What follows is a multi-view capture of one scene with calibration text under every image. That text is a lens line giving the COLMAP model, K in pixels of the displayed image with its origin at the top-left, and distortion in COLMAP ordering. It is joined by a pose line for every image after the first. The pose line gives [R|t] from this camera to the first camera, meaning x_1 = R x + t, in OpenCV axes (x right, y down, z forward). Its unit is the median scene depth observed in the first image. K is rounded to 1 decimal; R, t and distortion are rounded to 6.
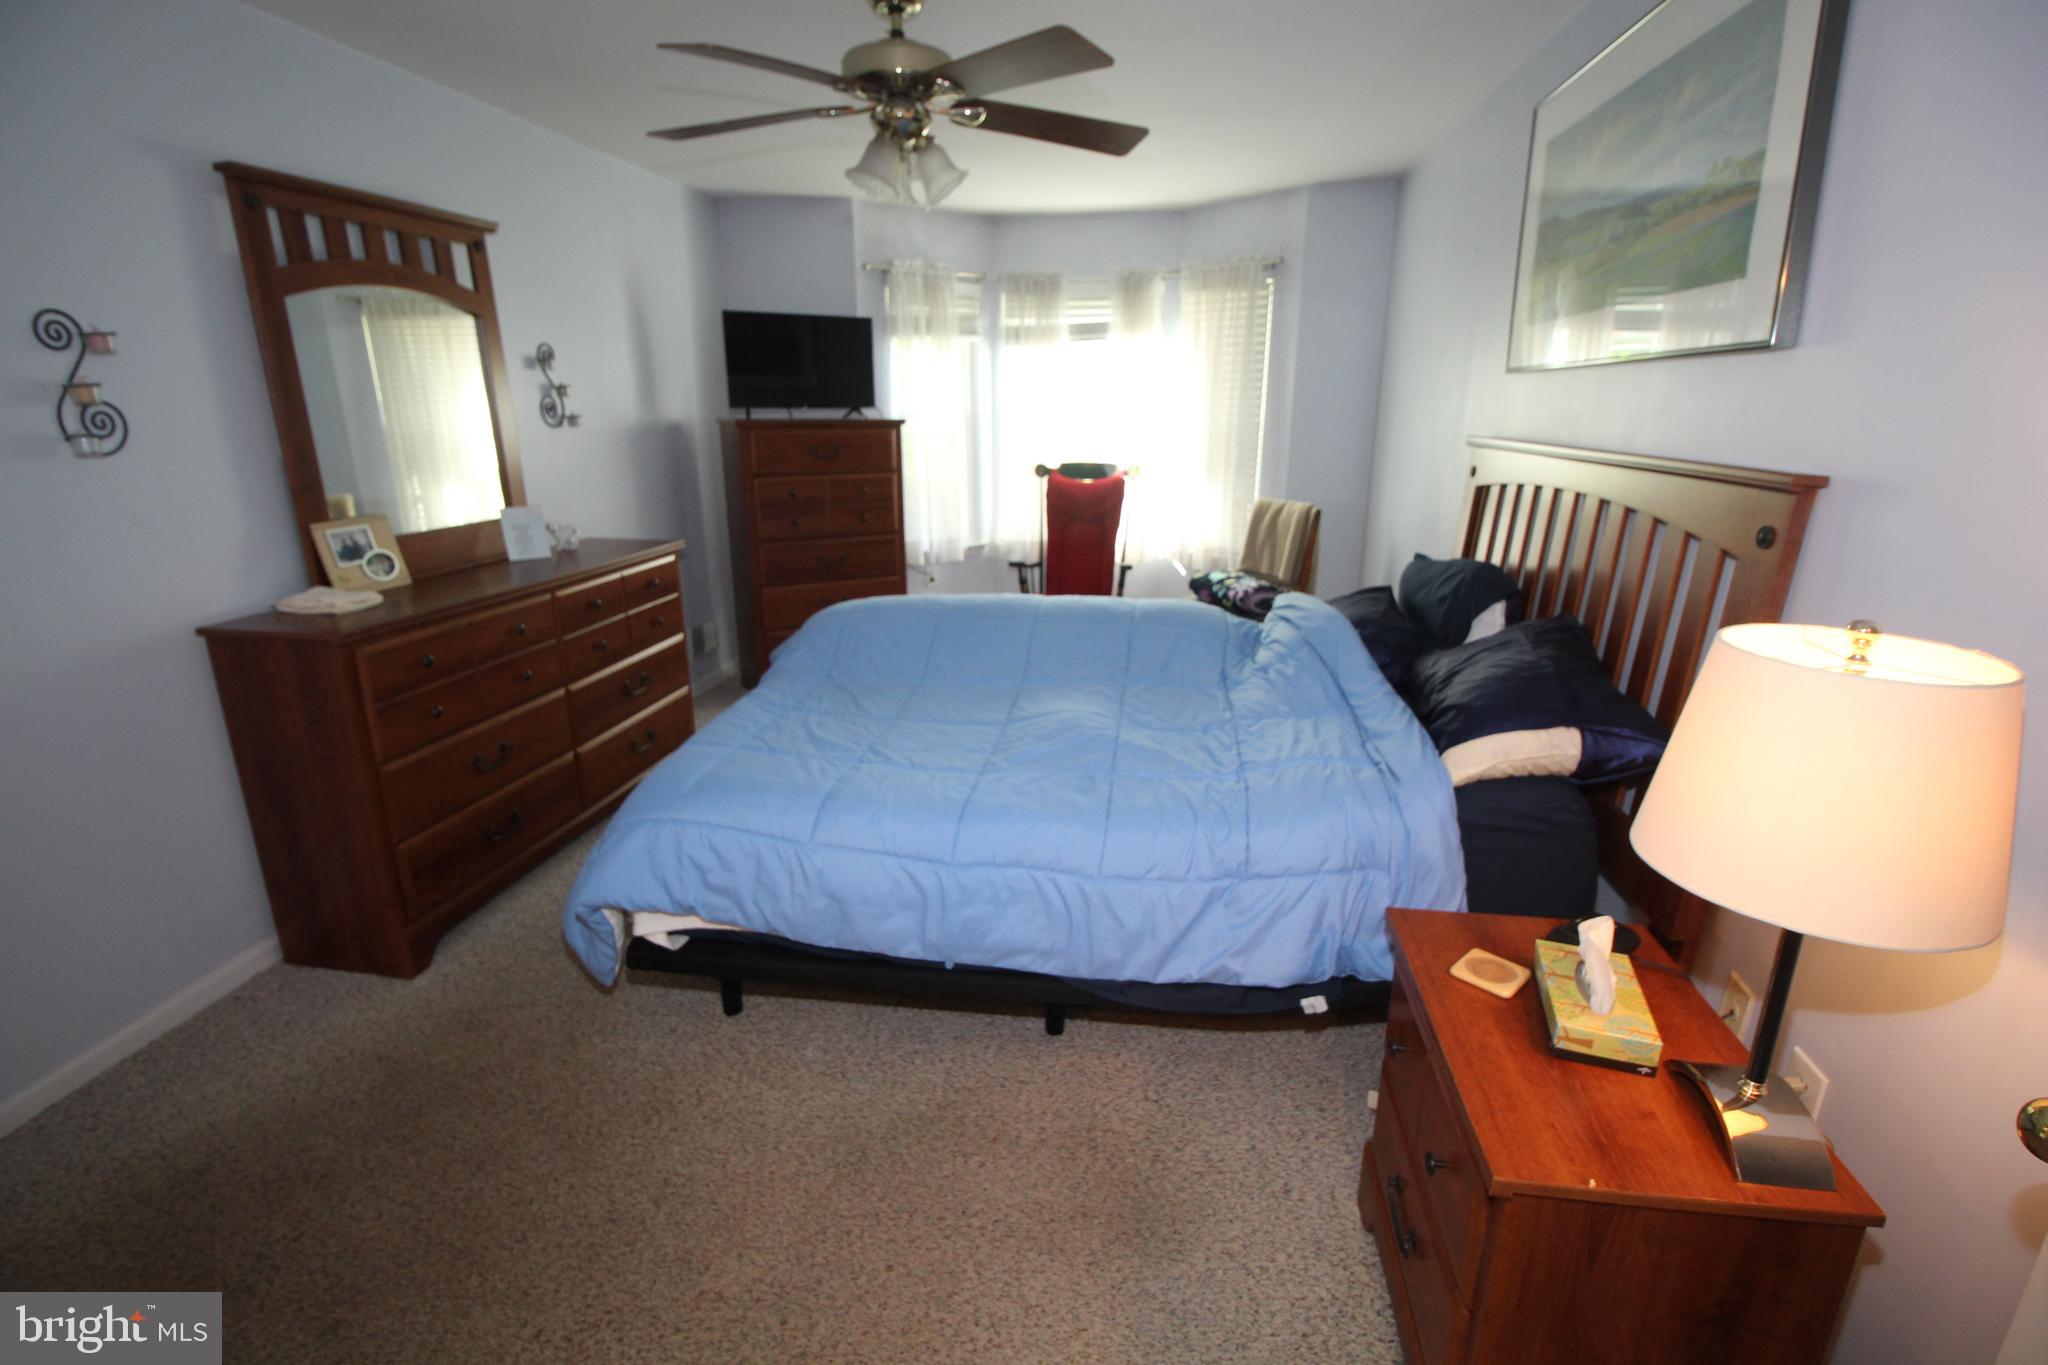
lens RADIAL K [[942.4, 0, 1026.2], [0, 942.4, 681.8], [0, 0, 1]] dist [-0.002334, -0.009897]
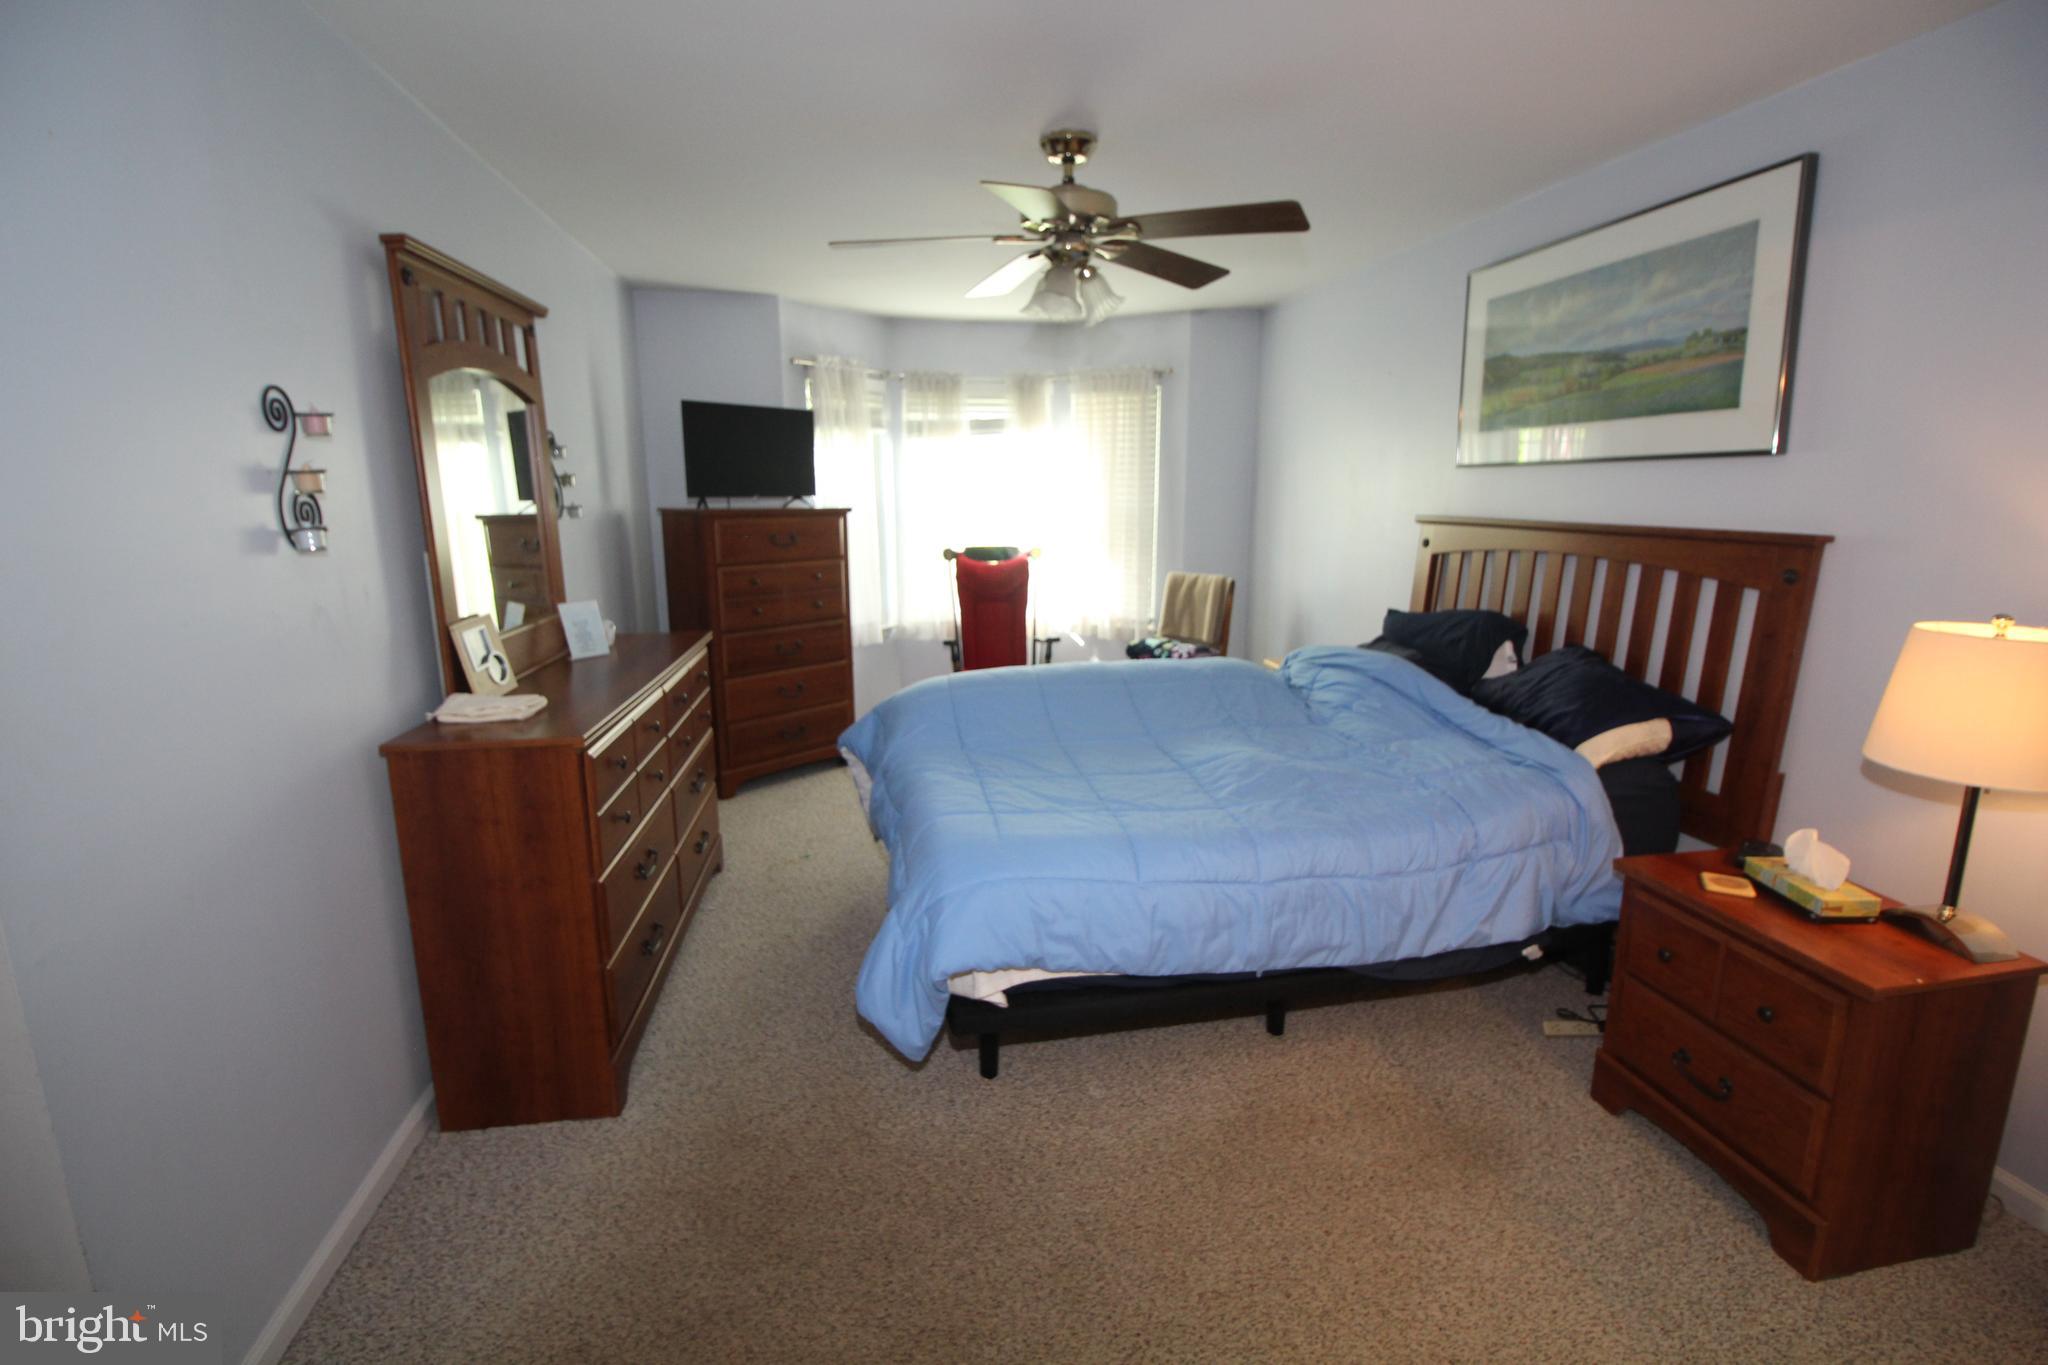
lens RADIAL K [[942.4, 0, 1036.6], [0, 942.4, 683.2], [0, 0, 1]] dist [-0.002334, -0.009897]
pose [[0.945356, -0.068477, 0.318767, -0.525316], [0.095763, 0.992889, -0.070711, 0.004786], [-0.311659, 0.097373, 0.945192, -0.022456]]
